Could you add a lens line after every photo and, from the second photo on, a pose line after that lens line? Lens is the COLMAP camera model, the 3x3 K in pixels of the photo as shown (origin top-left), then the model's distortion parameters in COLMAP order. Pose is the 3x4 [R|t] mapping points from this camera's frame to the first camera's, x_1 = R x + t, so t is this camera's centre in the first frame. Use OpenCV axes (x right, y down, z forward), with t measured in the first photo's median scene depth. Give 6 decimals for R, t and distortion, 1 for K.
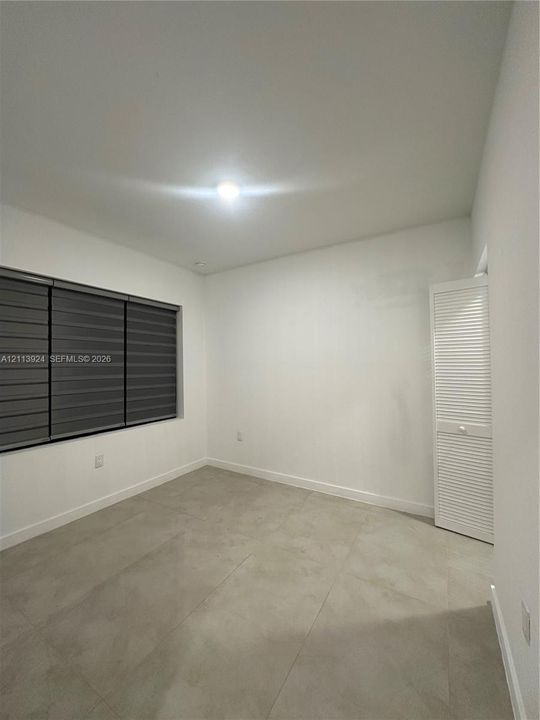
lens RADIAL K [[288.9, 0, 266.1], [0, 288.9, 354.4], [0, 0, 1]] dist [-0.000277, -0.000025]
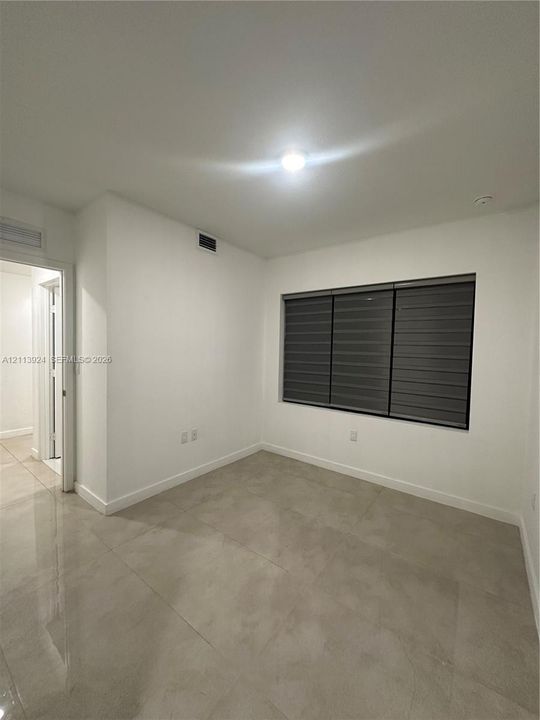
lens RADIAL K [[288.9, 0, 269.4], [0, 288.9, 365.7], [0, 0, 1]] dist [-0.000277, -0.000025]
pose [[-0.100932, 0.068962, -0.992500, 0.672656], [0.014887, 0.997588, 0.067802, 0.005312], [0.994782, -0.007932, -0.101715, 0.896544]]
